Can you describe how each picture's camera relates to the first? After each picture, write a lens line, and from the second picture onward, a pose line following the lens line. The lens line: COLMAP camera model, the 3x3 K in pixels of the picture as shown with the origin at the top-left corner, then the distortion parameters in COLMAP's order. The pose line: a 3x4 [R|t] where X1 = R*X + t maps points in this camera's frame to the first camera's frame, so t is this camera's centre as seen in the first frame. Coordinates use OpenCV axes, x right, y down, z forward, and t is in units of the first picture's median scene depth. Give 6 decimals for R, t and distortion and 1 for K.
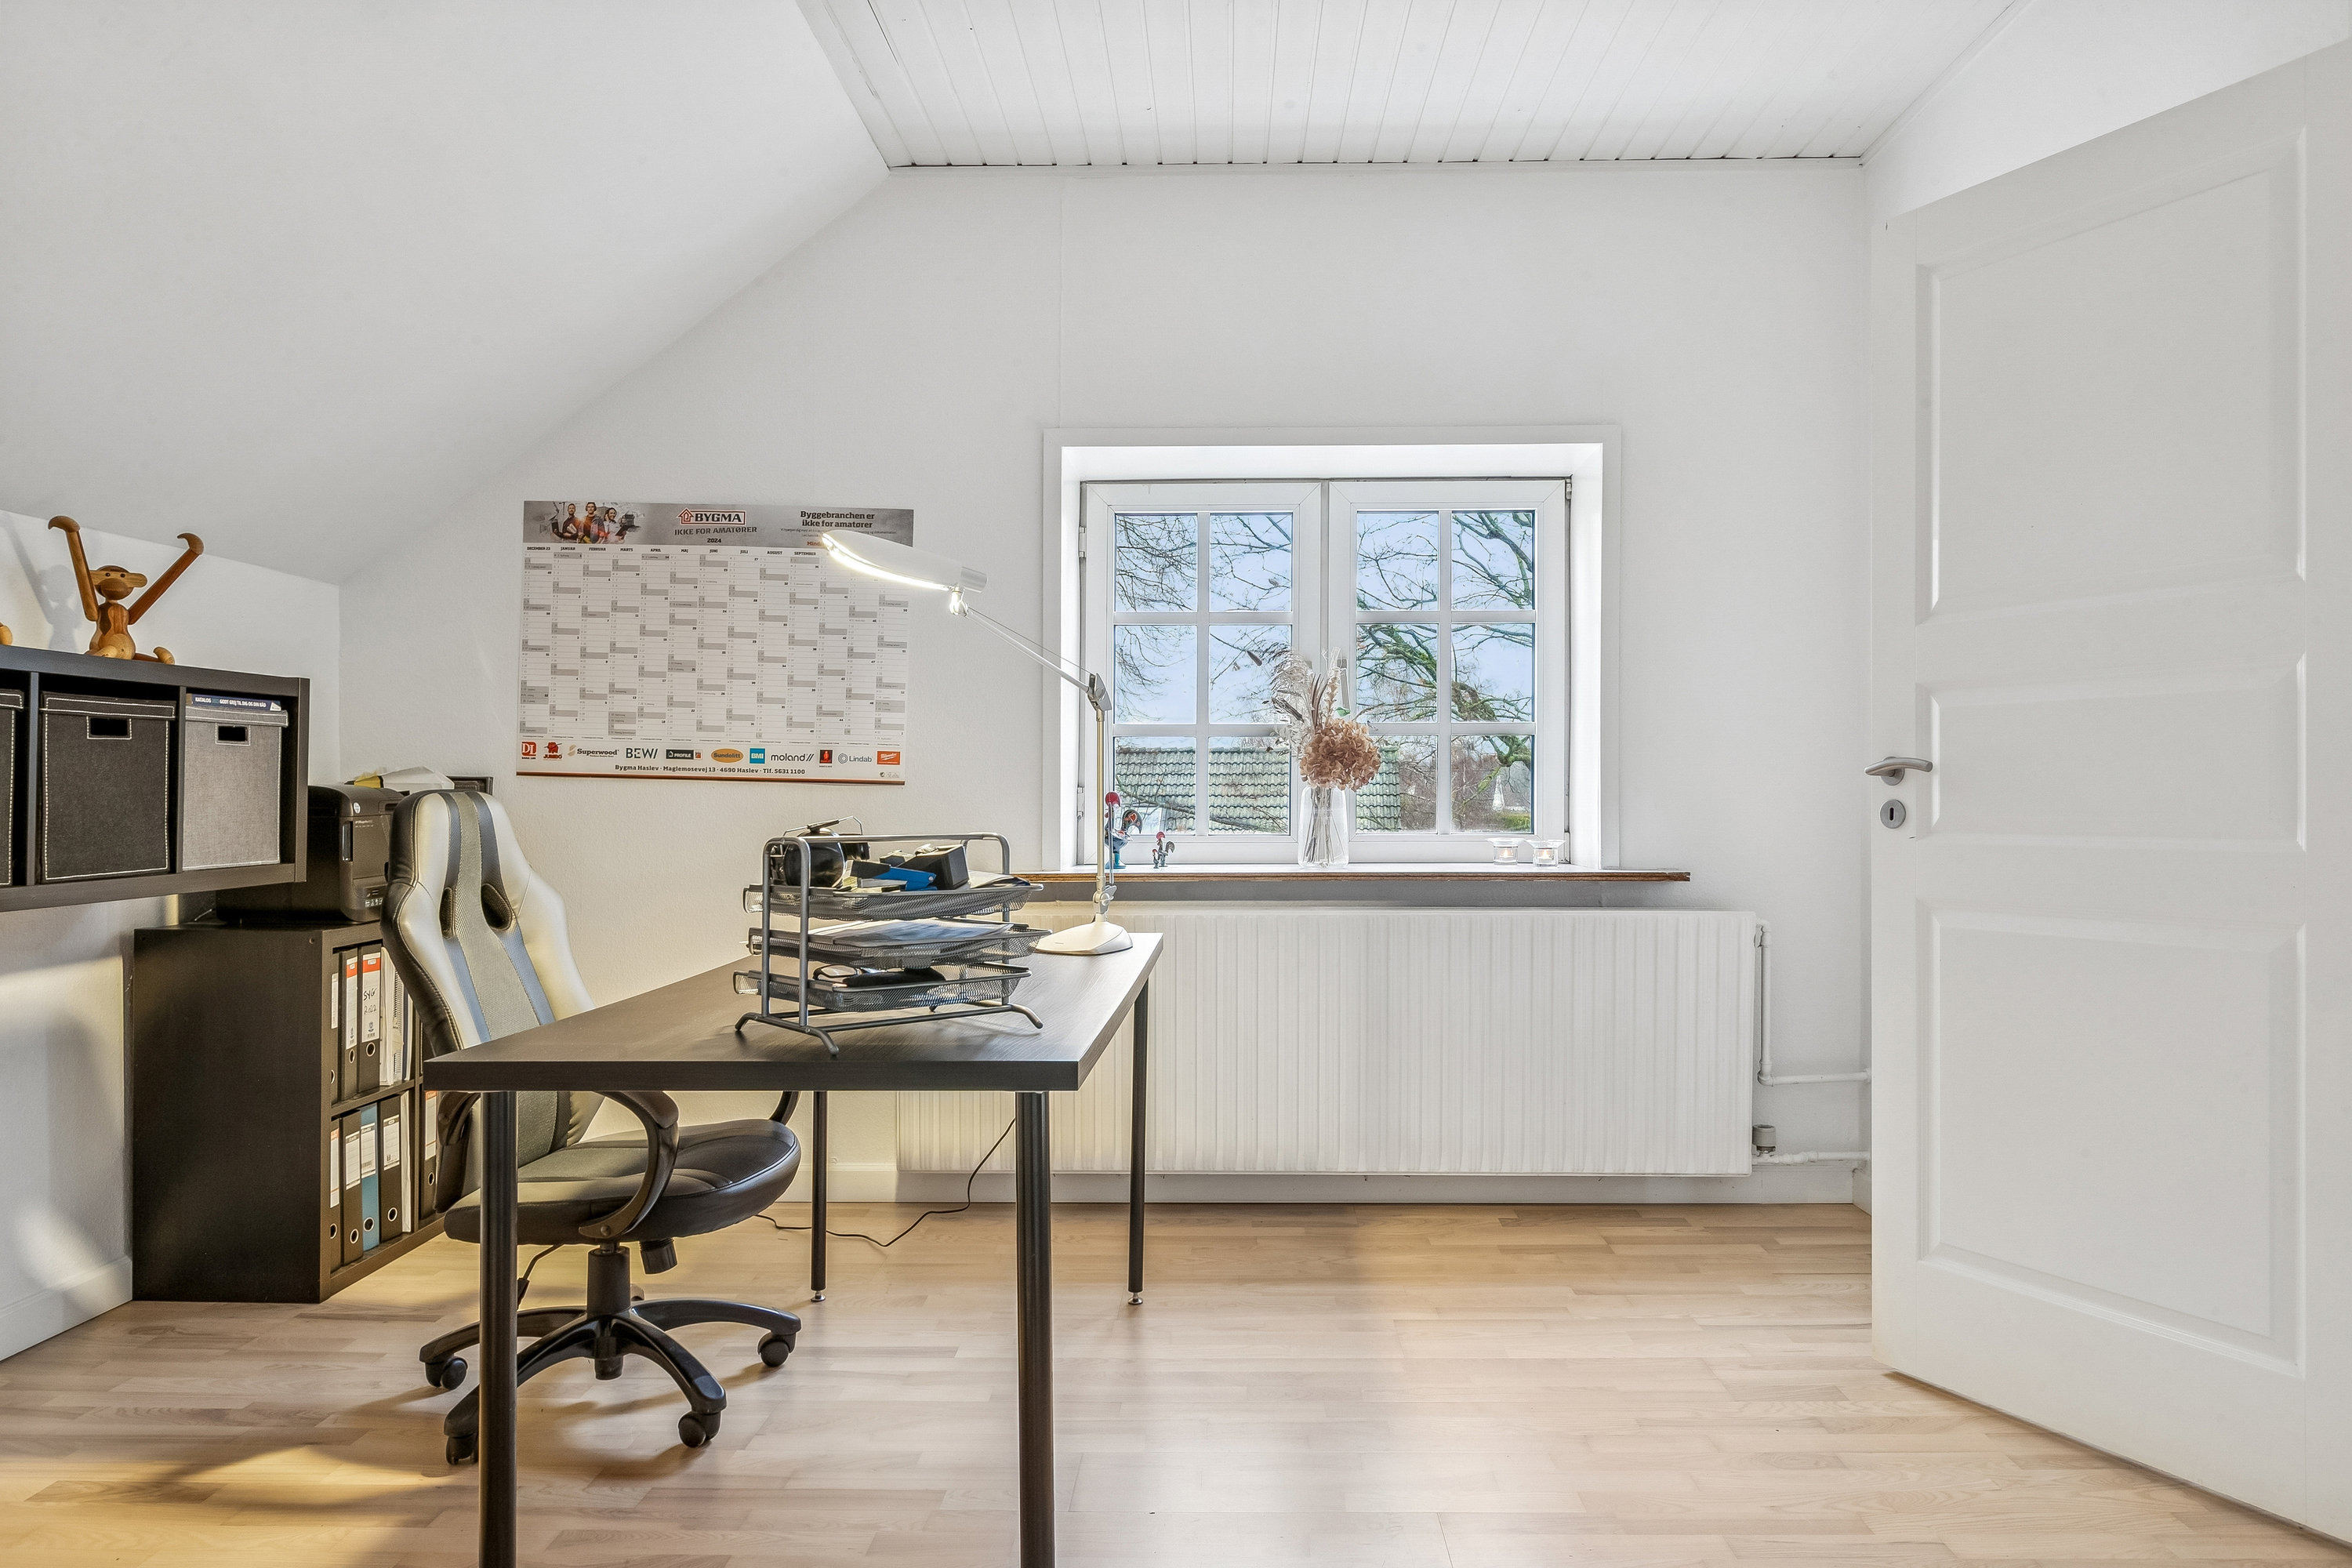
lens RADIAL K [[1601.8, 0, 1186.1], [0, 1601.8, 788.5], [0, 0, 1]] dist [0.008861, -0.007421]
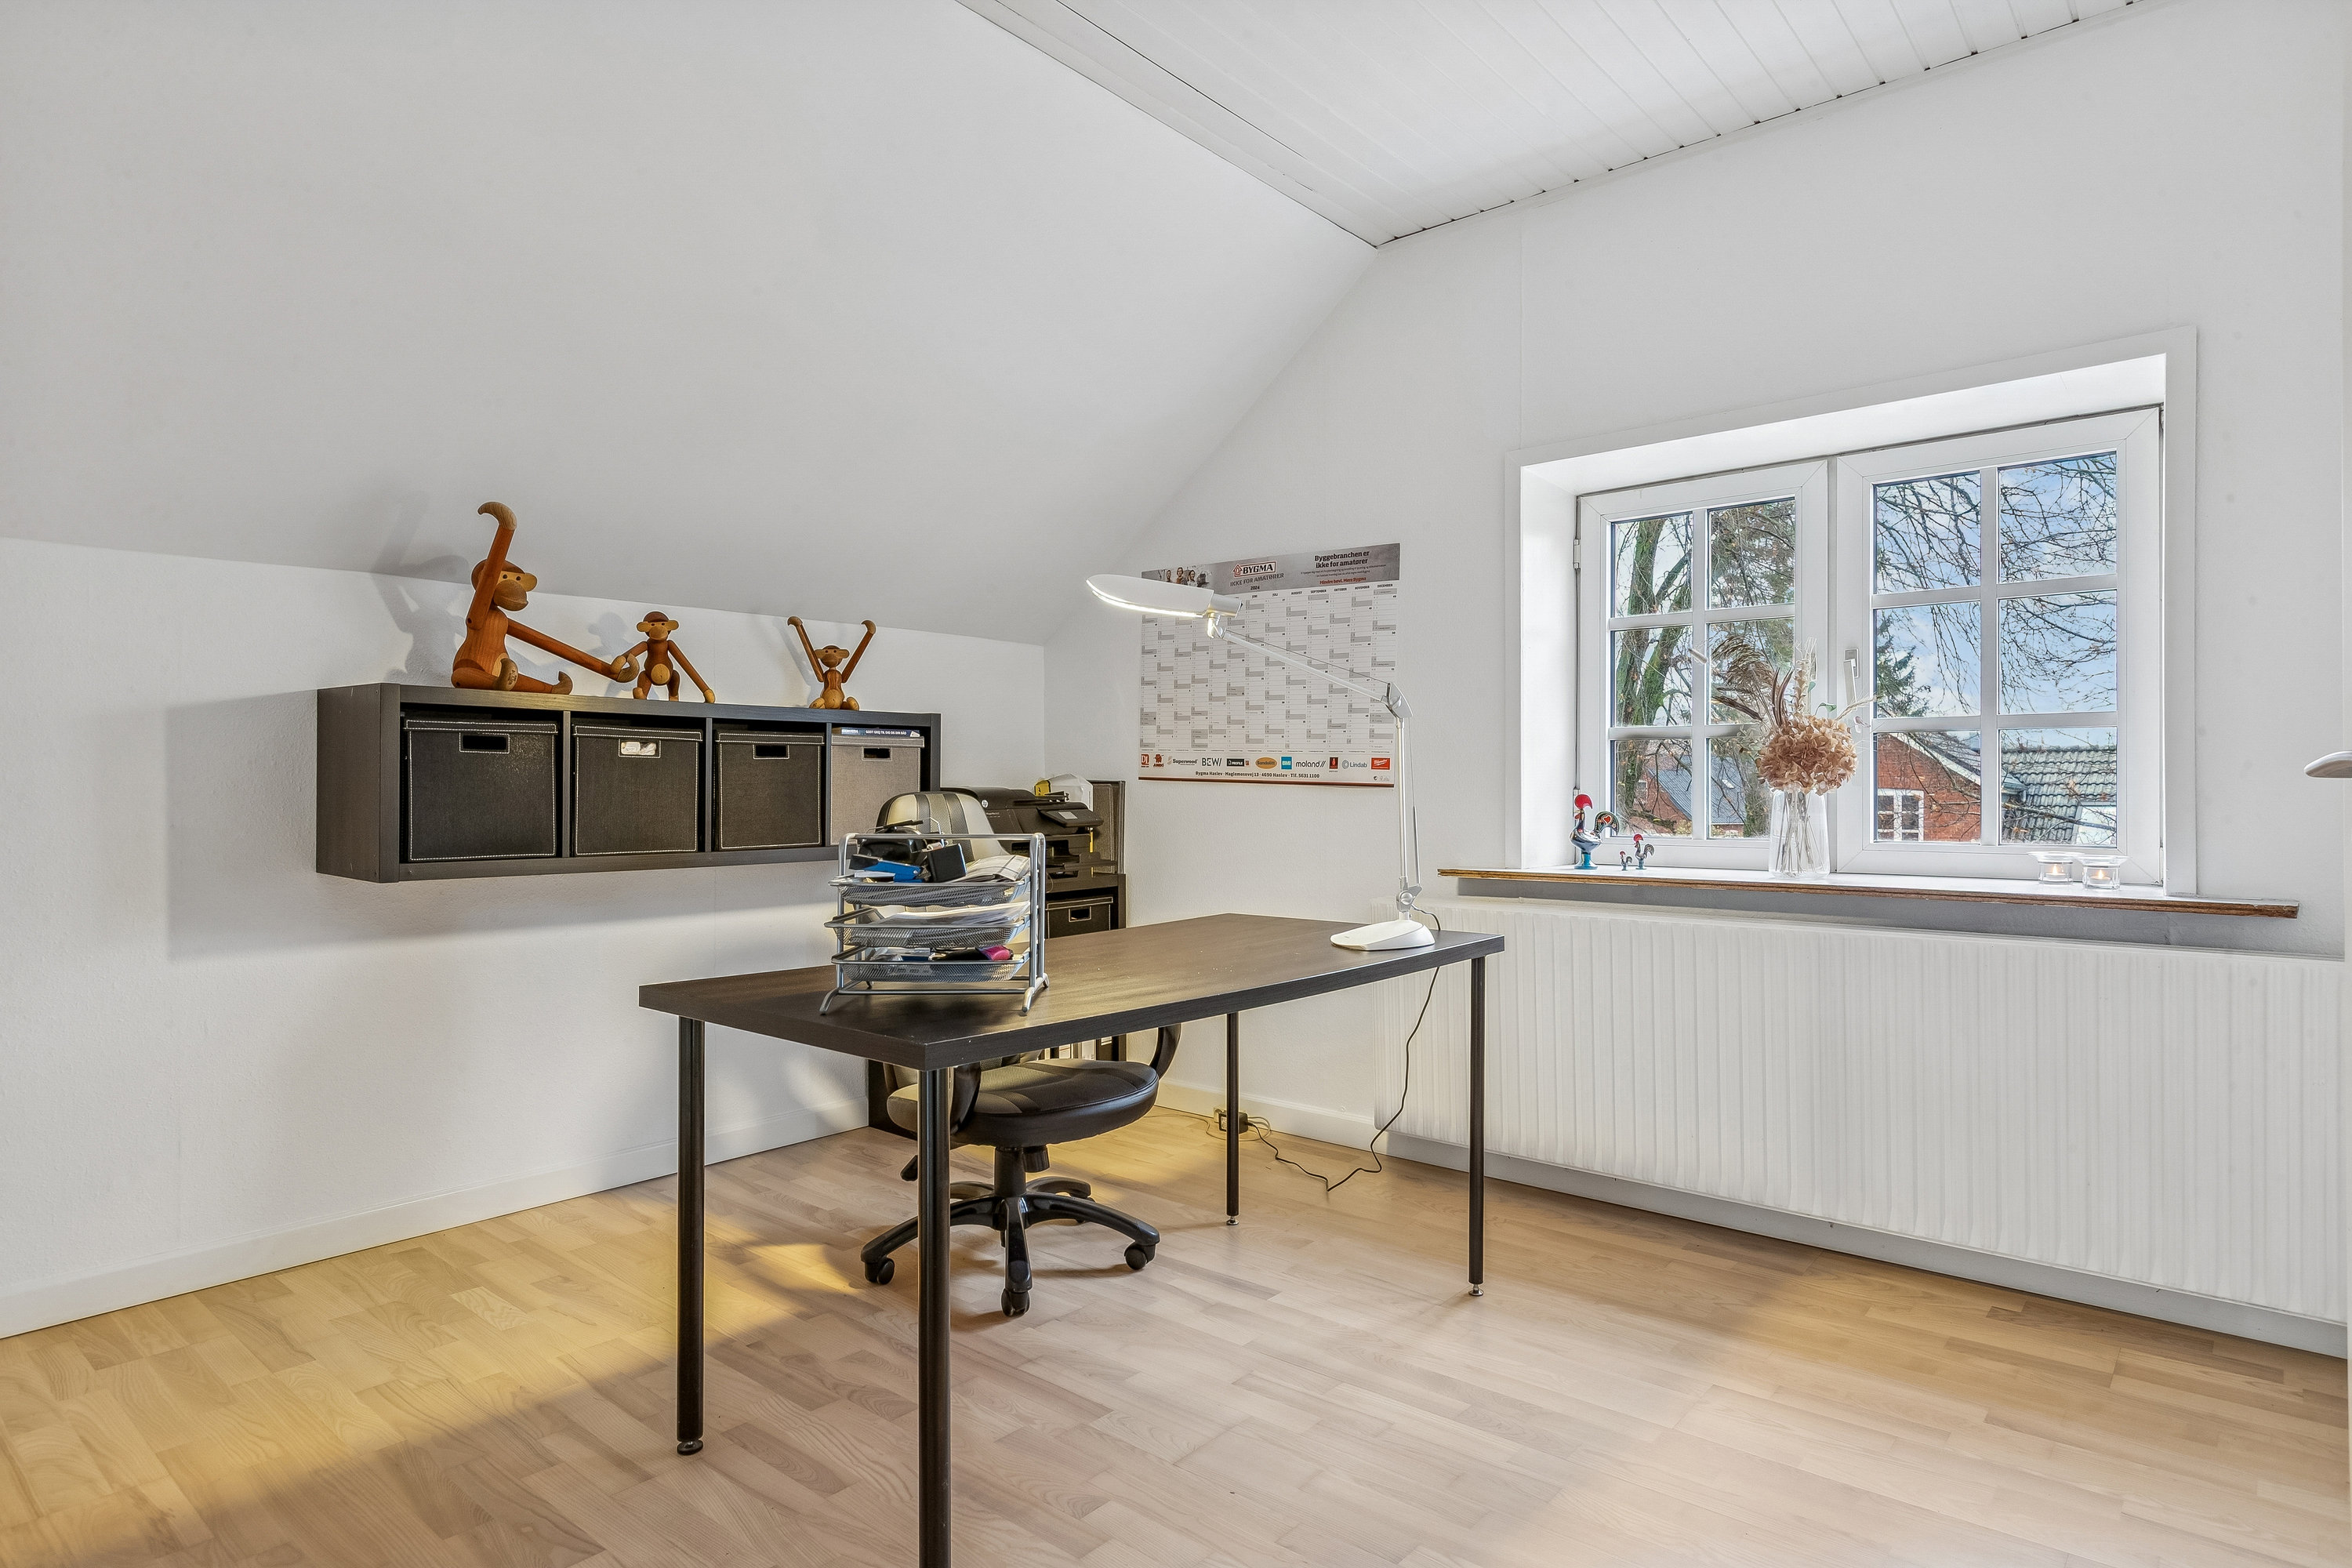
lens RADIAL K [[1303.5, 0, 1172.9], [0, 1303.5, 781.3], [0, 0, 1]] dist [0.004022, 0.000693]
pose [[0.766709, -0.001670, -0.641993, 0.307421], [-0.000303, 0.999996, -0.002963, -0.003885], [0.641995, 0.002466, 0.766705, 0.203091]]
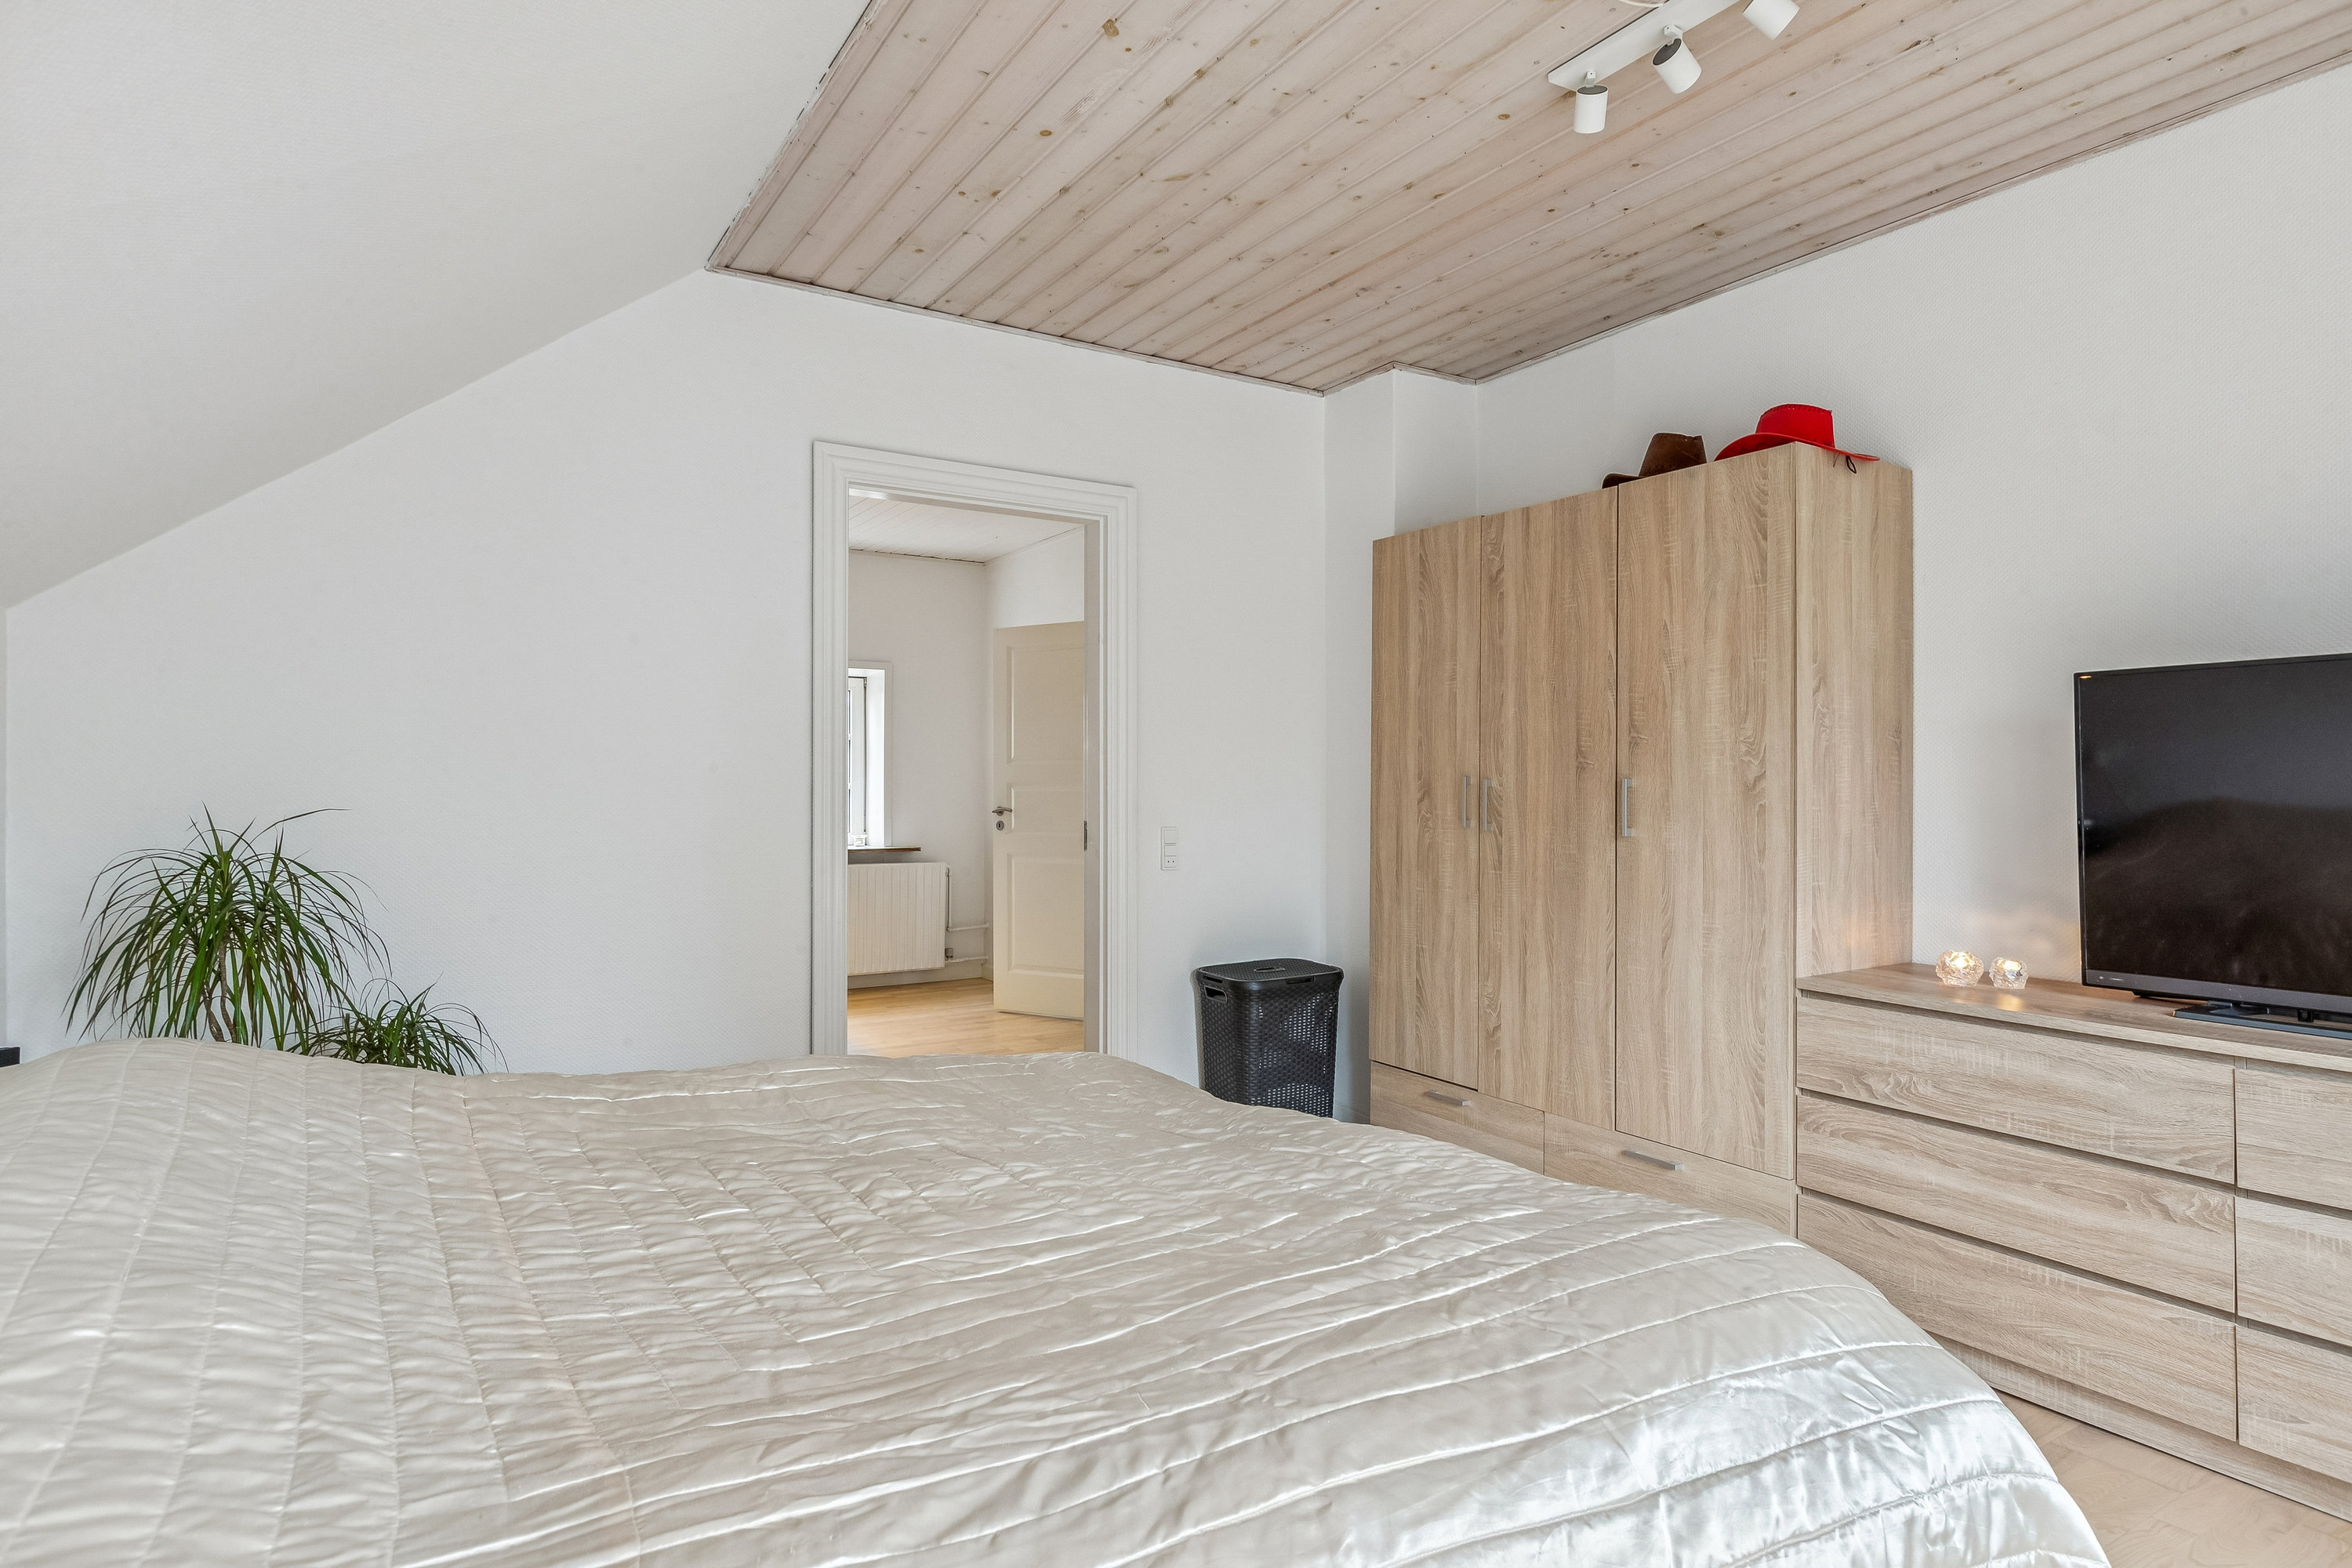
lens RADIAL K [[1254.5, 0, 1184.8], [0, 1254.5, 784.4], [0, 0, 1]] dist [-0.005089, -0.000214]
pose [[0.839419, 0.001351, 0.543483, -0.390977], [-0.002872, 0.999994, 0.001950, -0.048308], [-0.543477, -0.003198, 0.839418, -0.831222]]
